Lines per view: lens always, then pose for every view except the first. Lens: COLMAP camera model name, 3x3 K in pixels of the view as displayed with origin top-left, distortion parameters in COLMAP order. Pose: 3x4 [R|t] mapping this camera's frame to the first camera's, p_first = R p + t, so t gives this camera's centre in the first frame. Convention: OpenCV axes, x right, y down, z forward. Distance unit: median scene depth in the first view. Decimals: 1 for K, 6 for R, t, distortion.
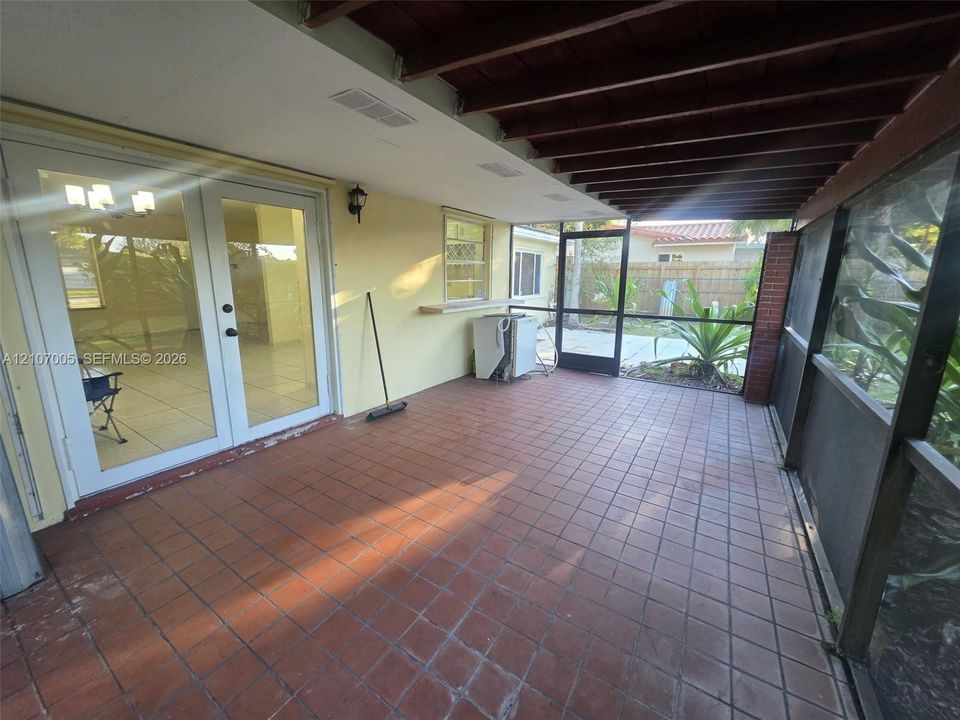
lens RADIAL K [[382.2, 0, 477.4], [0, 382.2, 355.2], [0, 0, 1]] dist [-0.000639, -0.000243]
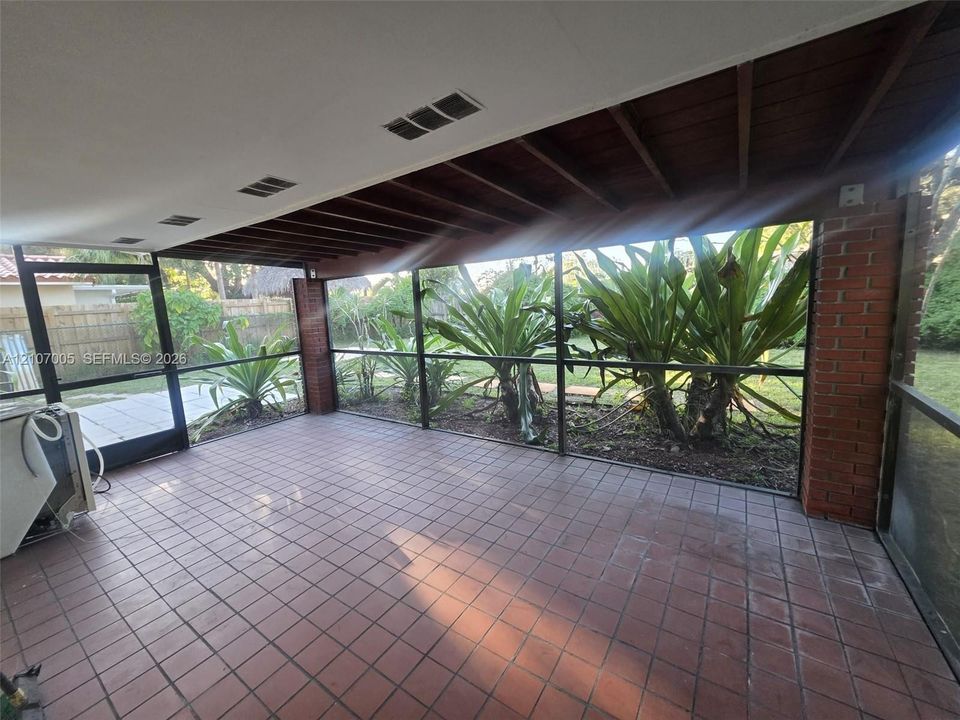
lens RADIAL K [[382.2, 0, 477.4], [0, 382.2, 355.2], [0, 0, 1]] dist [-0.000639, -0.000243]
pose [[0.038543, -0.162119, 0.986018, -0.418017], [0.264480, 0.953216, 0.146387, -0.098701], [-0.963621, 0.255140, 0.079617, 0.361894]]
